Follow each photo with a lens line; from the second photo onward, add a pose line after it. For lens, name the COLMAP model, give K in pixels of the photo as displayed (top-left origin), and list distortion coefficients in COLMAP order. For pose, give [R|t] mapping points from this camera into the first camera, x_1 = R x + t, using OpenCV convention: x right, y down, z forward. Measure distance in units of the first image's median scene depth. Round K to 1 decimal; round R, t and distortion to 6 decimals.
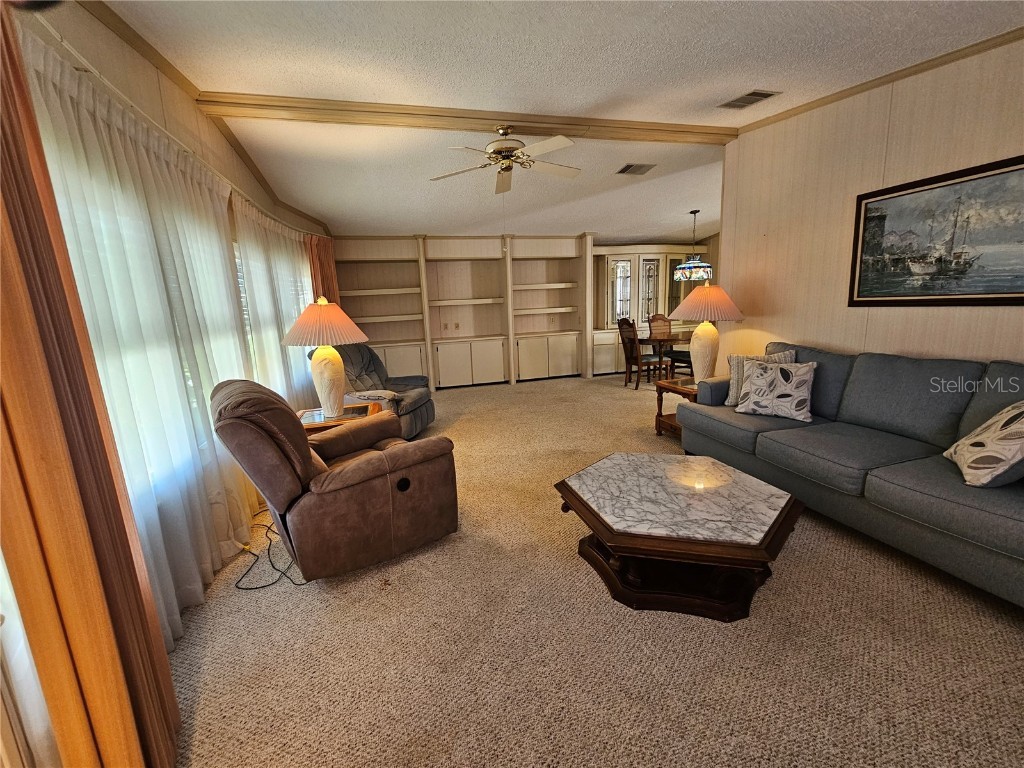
lens RADIAL K [[419.7, 0, 505.6], [0, 419.7, 381.2], [0, 0, 1]] dist [0.001791, 0.000111]
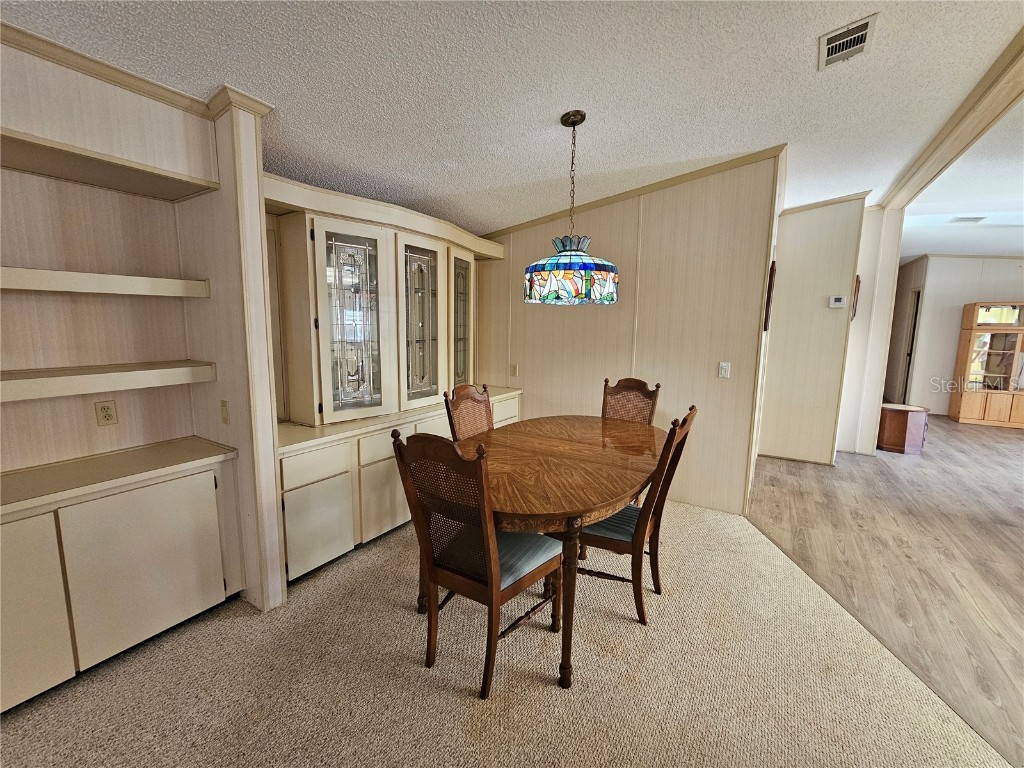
lens RADIAL K [[419.7, 0, 505.6], [0, 419.7, 381.2], [0, 0, 1]] dist [0.001791, 0.000111]
pose [[0.748476, -0.036654, 0.662148, 0.130541], [0.079683, 0.996208, -0.034925, -0.140922], [-0.658357, 0.078902, 0.748559, 0.657600]]
